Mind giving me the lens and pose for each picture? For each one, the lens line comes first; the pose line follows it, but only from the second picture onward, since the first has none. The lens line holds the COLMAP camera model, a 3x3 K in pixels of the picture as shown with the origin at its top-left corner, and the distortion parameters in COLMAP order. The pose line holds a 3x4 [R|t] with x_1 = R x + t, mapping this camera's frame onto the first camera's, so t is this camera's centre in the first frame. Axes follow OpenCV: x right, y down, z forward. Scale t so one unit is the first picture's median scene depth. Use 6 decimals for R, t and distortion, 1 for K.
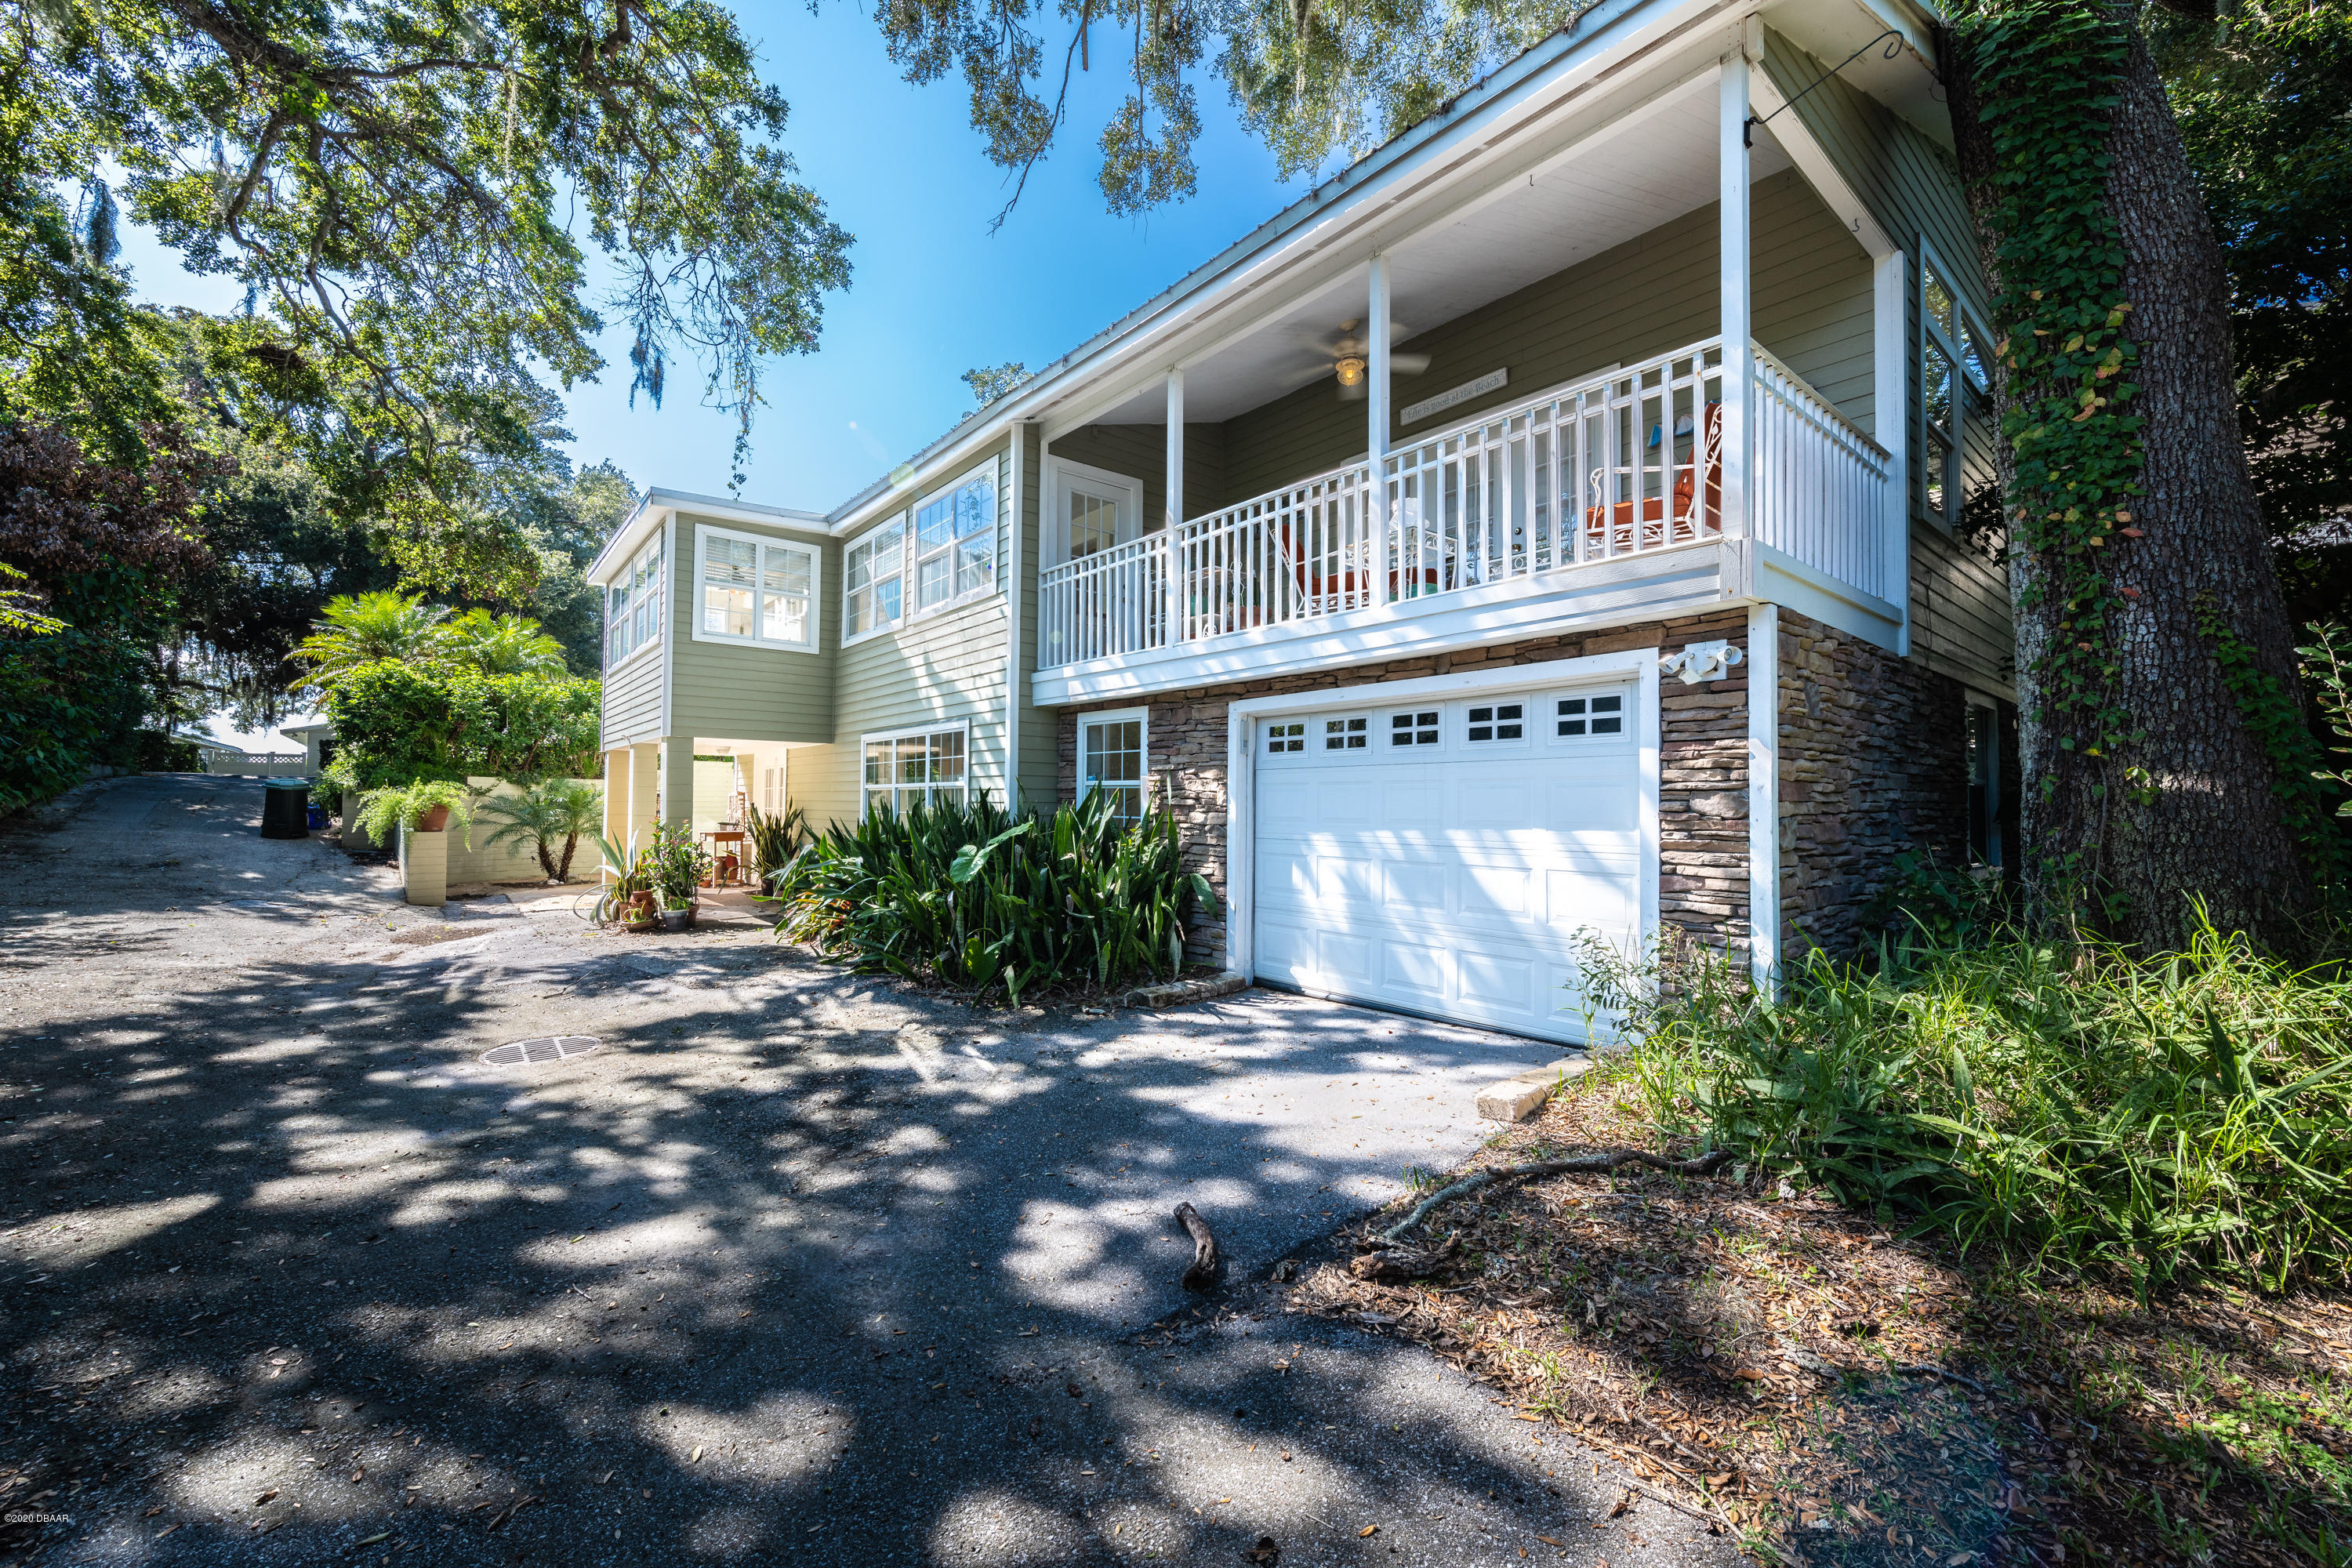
lens RADIAL K [[922.5, 0, 1180.9], [0, 922.5, 776.1], [0, 0, 1]] dist [0.002686, -0.000707]
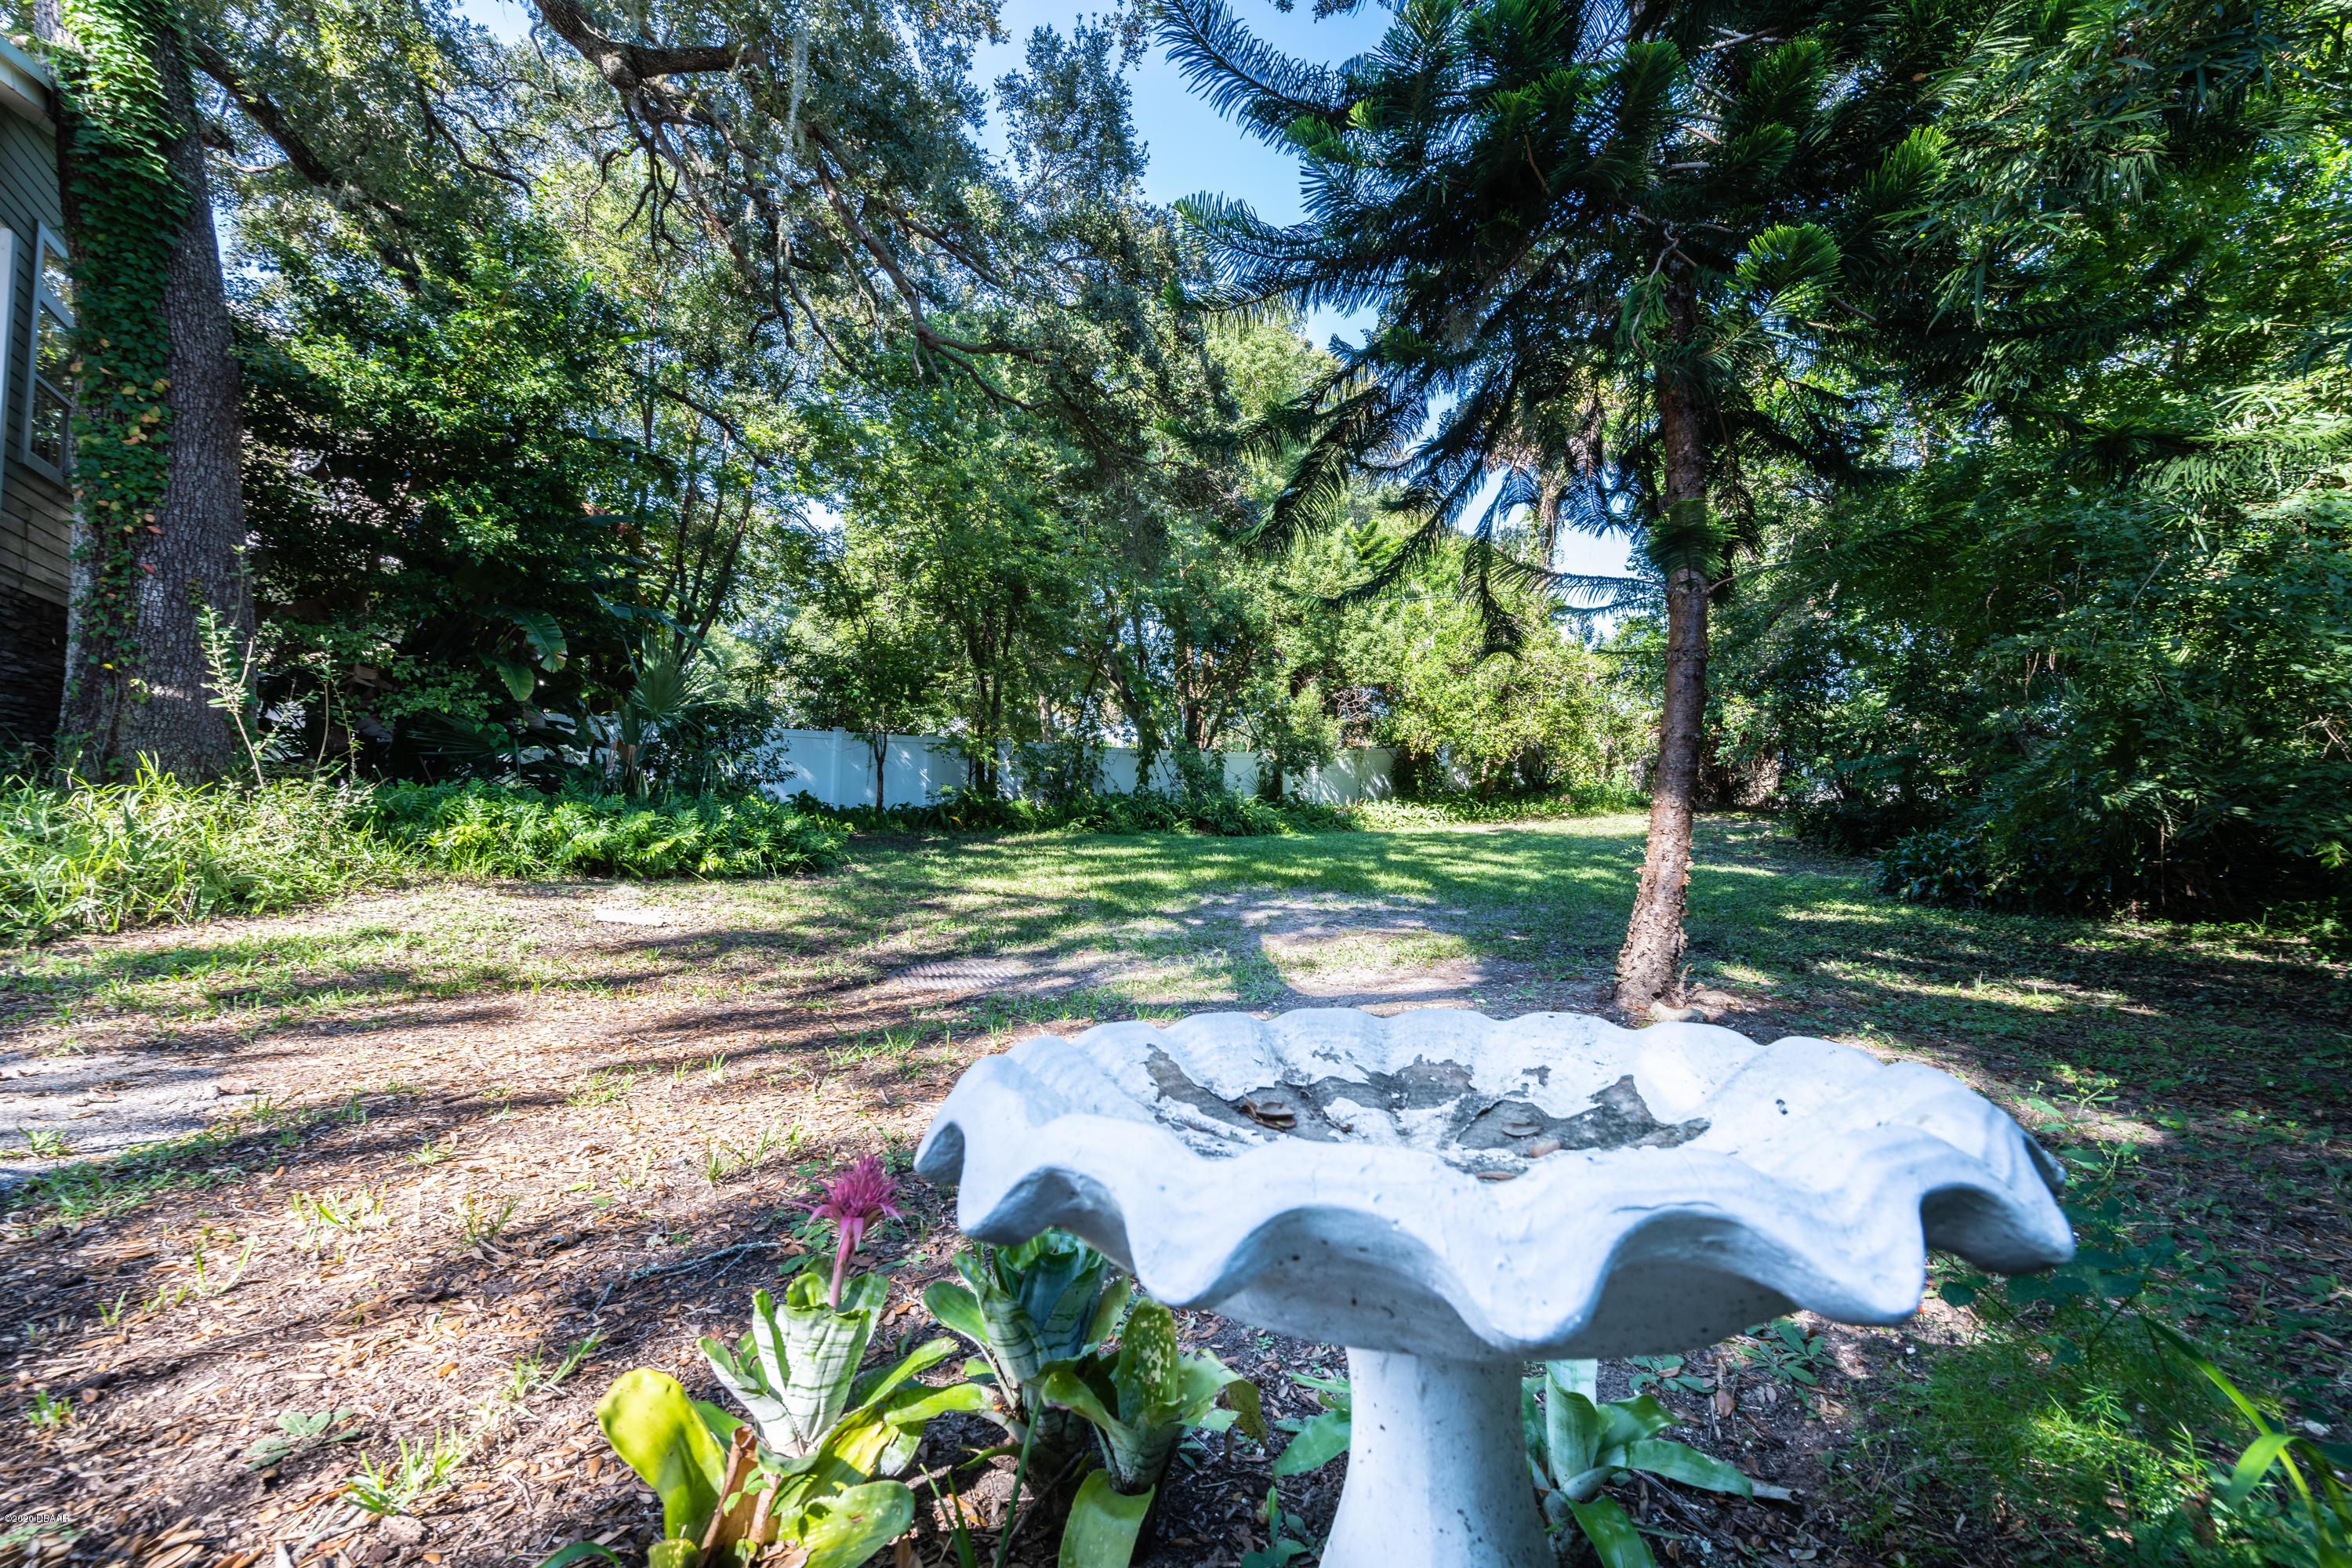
lens RADIAL K [[922.5, 0, 1180.9], [0, 922.5, 776.1], [0, 0, 1]] dist [0.002686, -0.000707]
pose [[0.059172, 0.013315, 0.998159, -0.406983], [-0.074597, 0.997174, -0.008880, 0.034021], [-0.995457, -0.073934, 0.059998, -0.822932]]
